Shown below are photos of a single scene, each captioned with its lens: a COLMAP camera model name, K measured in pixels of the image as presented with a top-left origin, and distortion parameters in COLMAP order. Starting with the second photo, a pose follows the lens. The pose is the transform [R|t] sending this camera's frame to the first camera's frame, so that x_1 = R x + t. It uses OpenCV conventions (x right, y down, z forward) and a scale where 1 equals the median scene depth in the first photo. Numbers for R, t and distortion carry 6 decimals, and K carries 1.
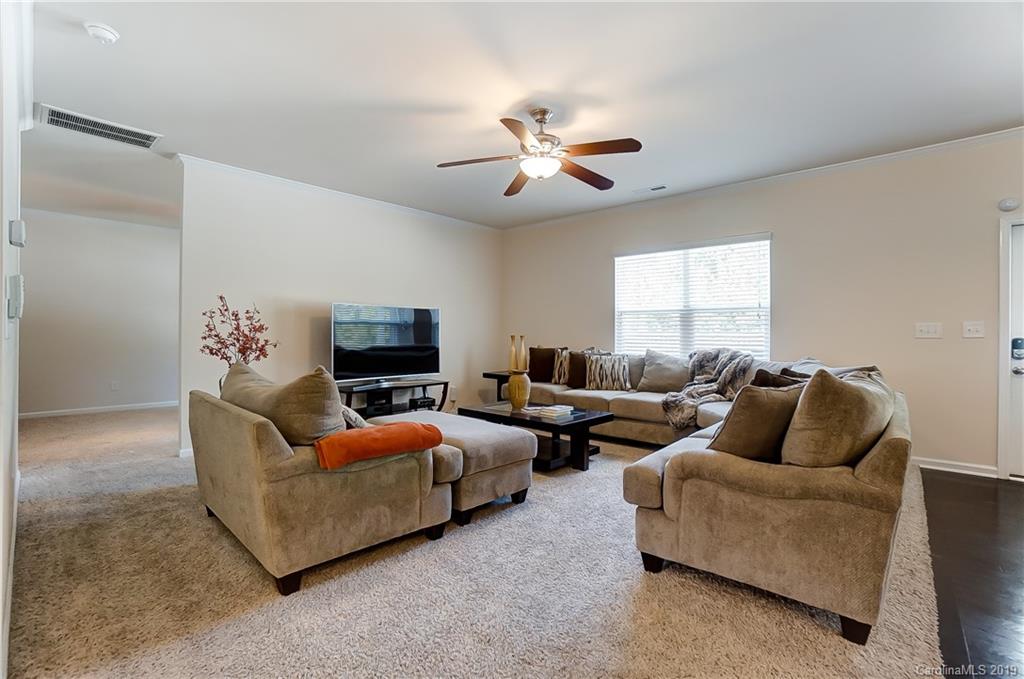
lens RADIAL K [[456.1, 0, 517.8], [0, 456.1, 333.8], [0, 0, 1]] dist [-0.028199, 0.002725]
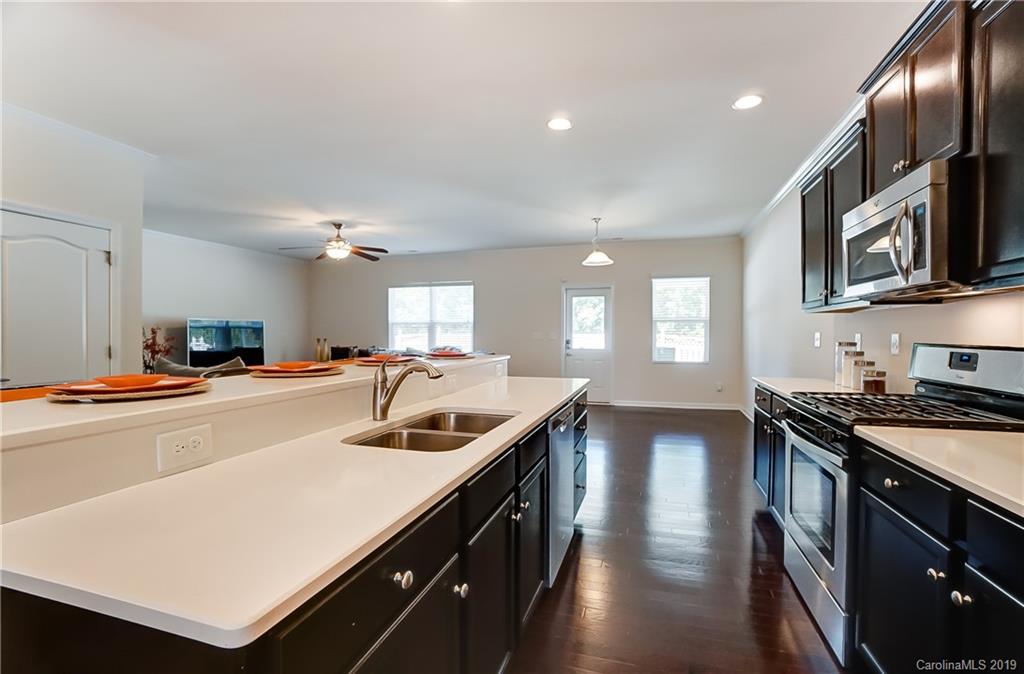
lens RADIAL K [[456.1, 0, 520.0], [0, 456.1, 333.7], [0, 0, 1]] dist [-0.028199, 0.002725]
pose [[0.909431, -0.010322, 0.415726, -0.031245], [0.001841, 0.999782, 0.020794, -0.046903], [-0.415850, -0.018145, 0.909252, -0.669096]]
